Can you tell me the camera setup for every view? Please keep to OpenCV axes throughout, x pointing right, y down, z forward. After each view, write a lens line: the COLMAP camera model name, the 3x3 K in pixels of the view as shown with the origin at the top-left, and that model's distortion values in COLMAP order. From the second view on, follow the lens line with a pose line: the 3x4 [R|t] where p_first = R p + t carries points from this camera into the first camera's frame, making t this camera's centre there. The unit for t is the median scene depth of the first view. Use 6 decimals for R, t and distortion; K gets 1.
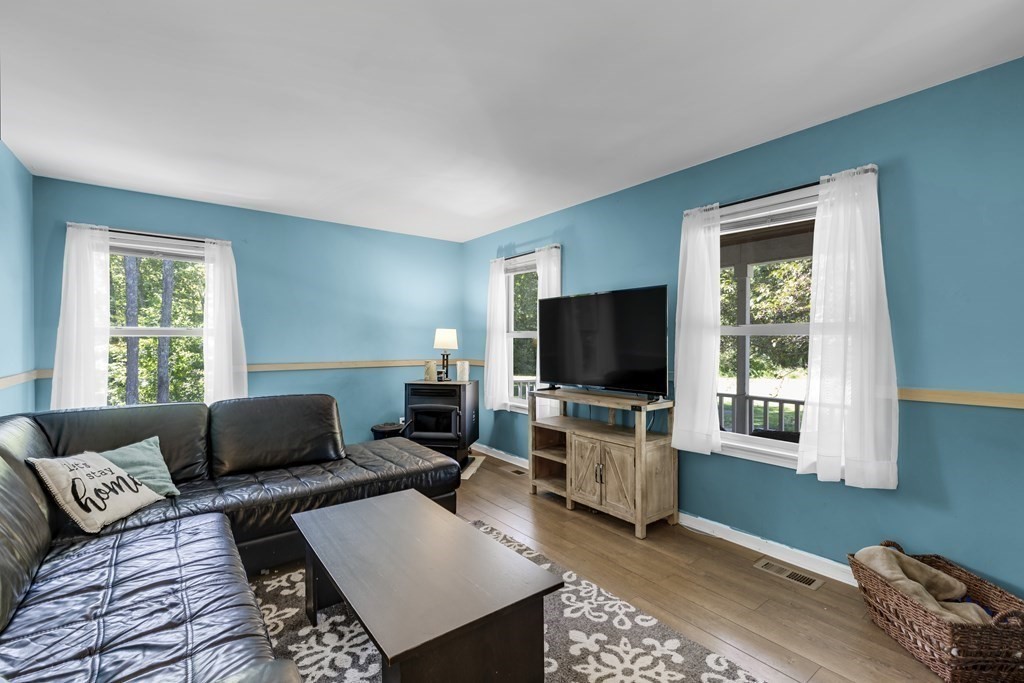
lens RADIAL K [[452.5, 0, 515.0], [0, 452.5, 343.4], [0, 0, 1]] dist [-0.001005, -0.000315]
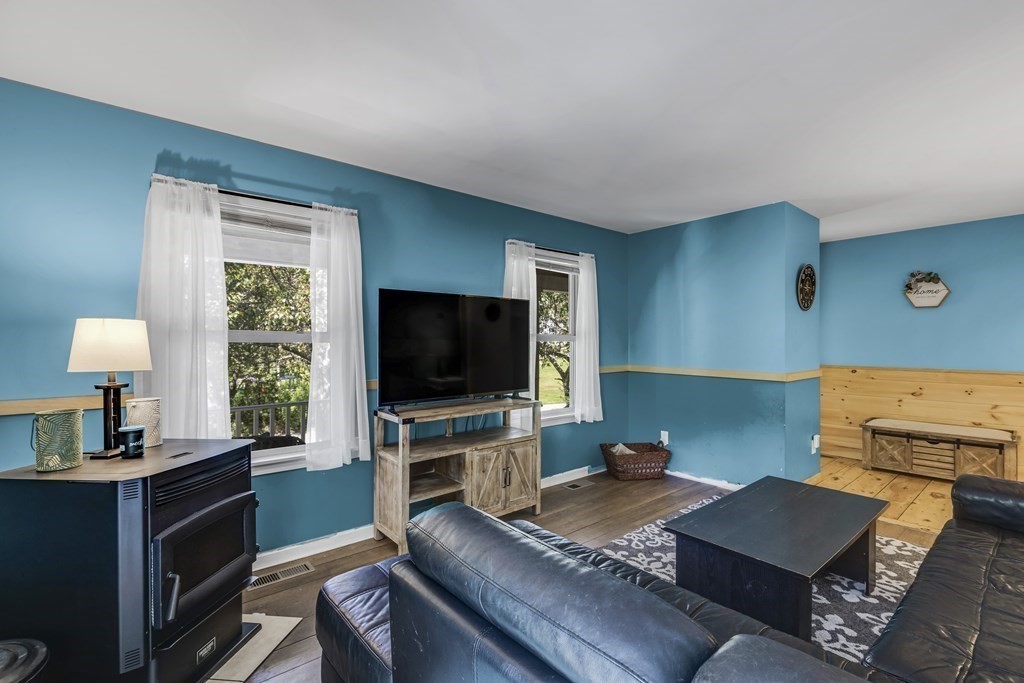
lens RADIAL K [[452.5, 0, 515.0], [0, 452.5, 343.4], [0, 0, 1]] dist [-0.001005, -0.000315]
pose [[-0.039597, -0.009445, 0.999171, -1.101284], [0.000061, 0.999955, 0.009455, -0.032242], [-0.999216, 0.000436, -0.039595, 1.355675]]
